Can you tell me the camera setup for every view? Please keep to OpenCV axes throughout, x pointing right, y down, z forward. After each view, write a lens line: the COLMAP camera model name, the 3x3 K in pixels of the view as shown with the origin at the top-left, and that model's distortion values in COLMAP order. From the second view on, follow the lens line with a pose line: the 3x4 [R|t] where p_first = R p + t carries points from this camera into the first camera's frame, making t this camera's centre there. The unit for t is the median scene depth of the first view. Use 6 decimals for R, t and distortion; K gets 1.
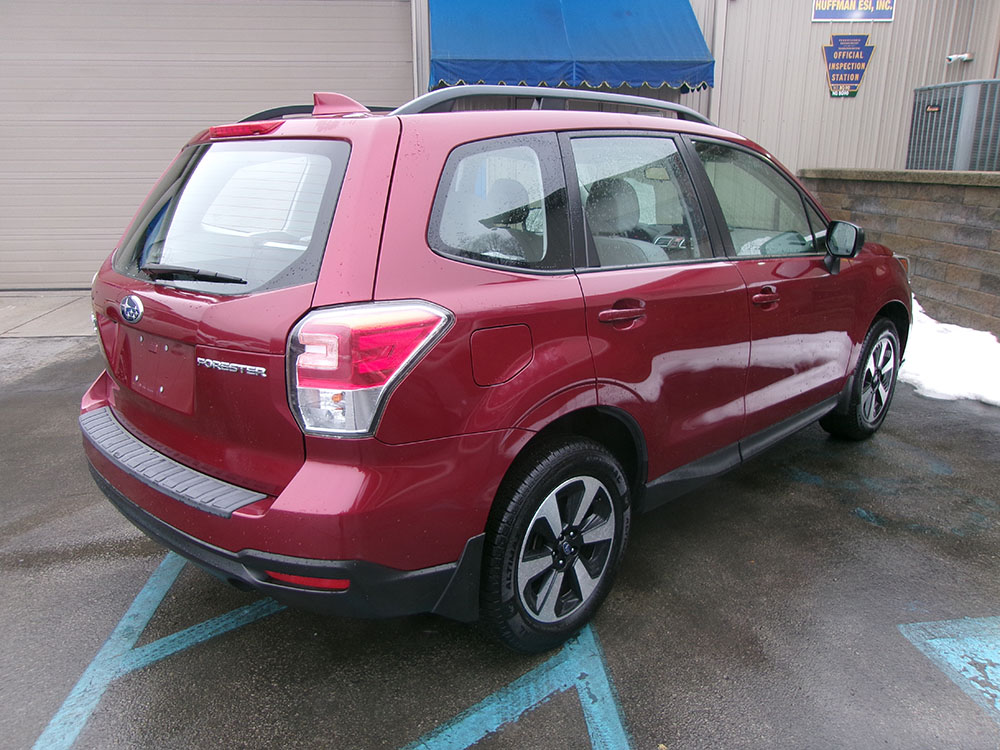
lens RADIAL K [[765.8, 0, 496.7], [0, 765.8, 374.1], [0, 0, 1]] dist [-0.021699, 0.041118]
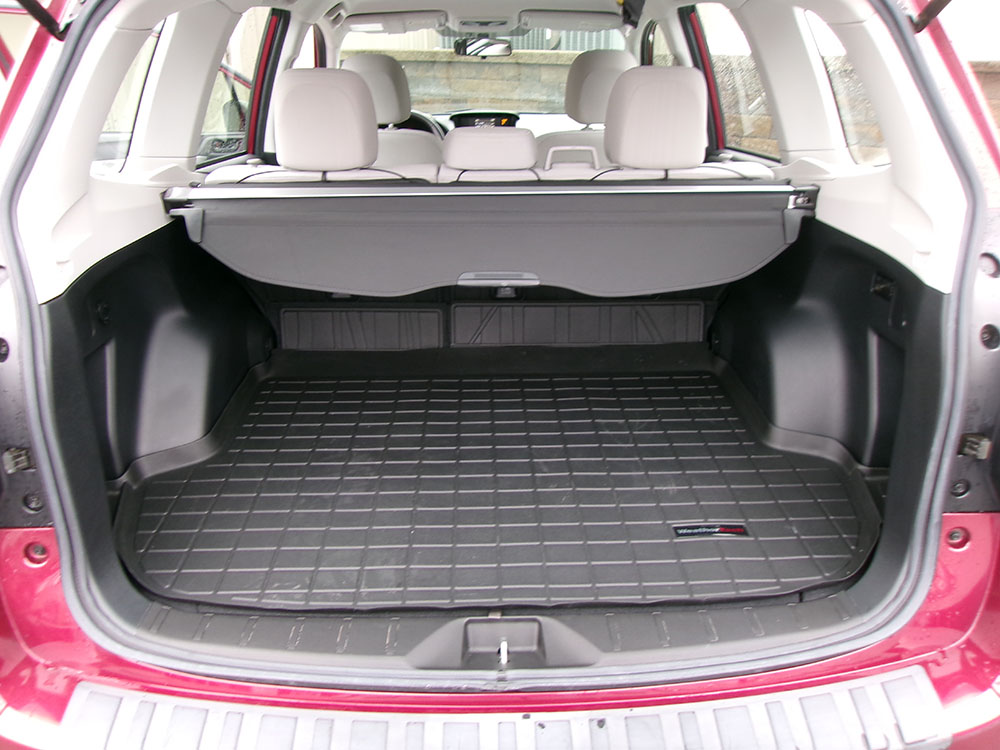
lens RADIAL K [[765.8, 0, 493.5], [0, 765.8, 371.6], [0, 0, 1]] dist [-0.021699, 0.041118]
pose [[0.699703, -0.277478, 0.658348, -0.217665], [0.190510, 0.960596, 0.202391, -0.050448], [-0.688565, -0.016192, 0.724994, 0.213692]]
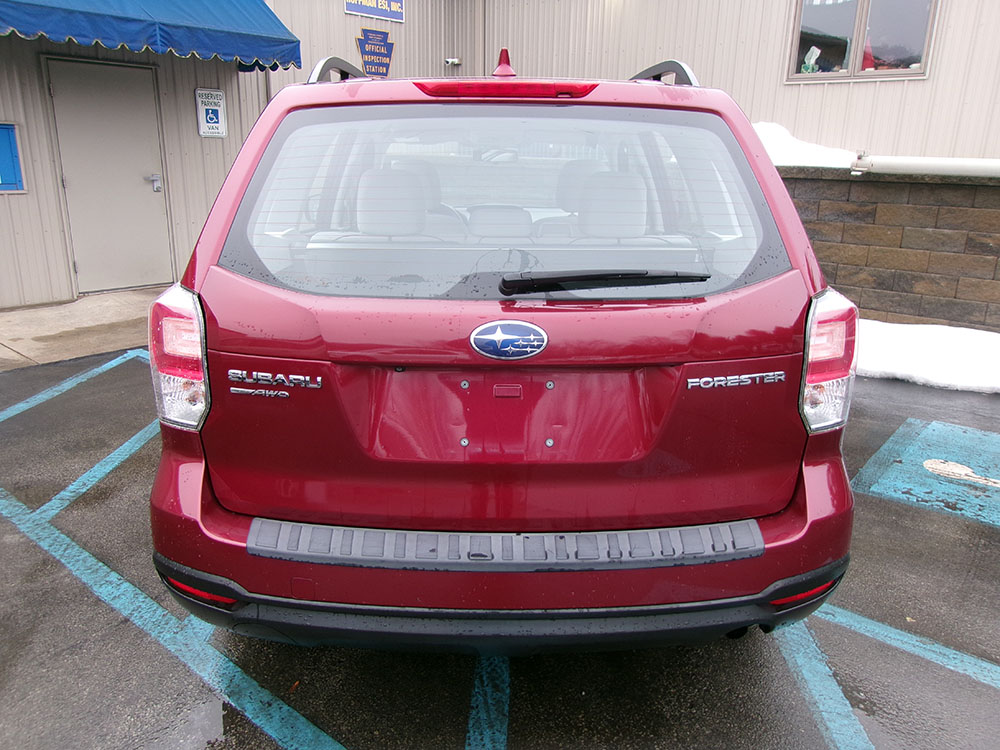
lens RADIAL K [[765.8, 0, 496.7], [0, 765.8, 374.6], [0, 0, 1]] dist [-0.021699, 0.041118]
pose [[0.704379, -0.185392, 0.685186, -0.286472], [0.173788, 0.980954, 0.086762, -0.034554], [-0.688221, 0.057964, 0.723182, 0.149637]]
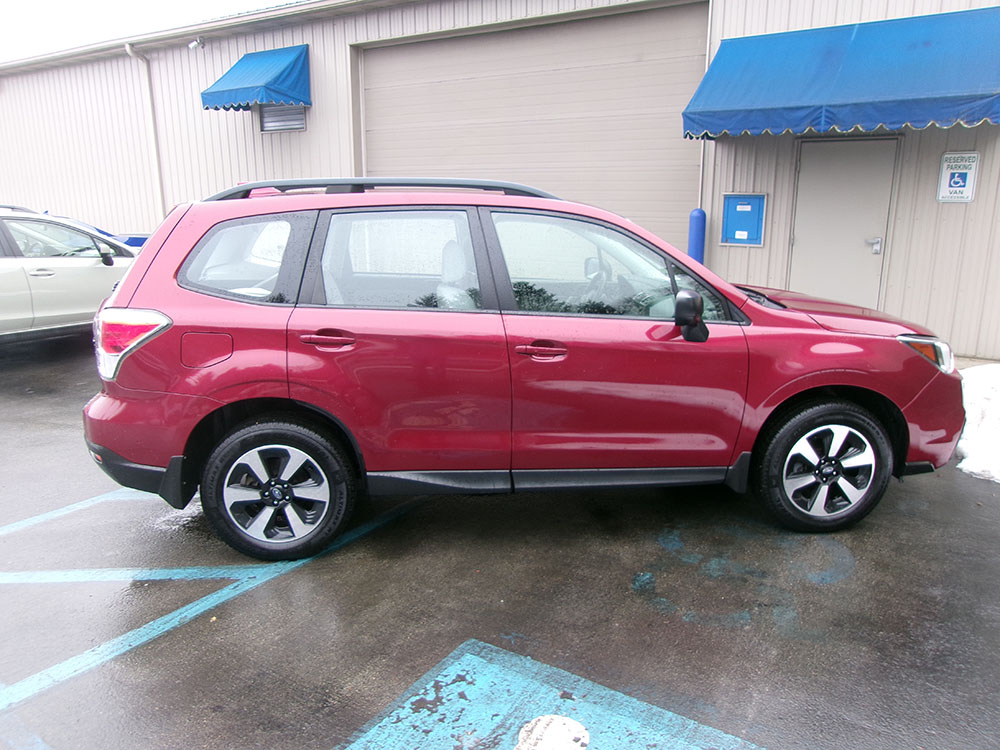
lens RADIAL K [[765.8, 0, 497.5], [0, 765.8, 375.4], [0, 0, 1]] dist [-0.021699, 0.041118]
pose [[0.776713, 0.151679, -0.611319, 0.418091], [-0.170991, 0.984899, 0.027117, -0.034610], [0.606201, 0.083468, 0.790920, 0.028456]]
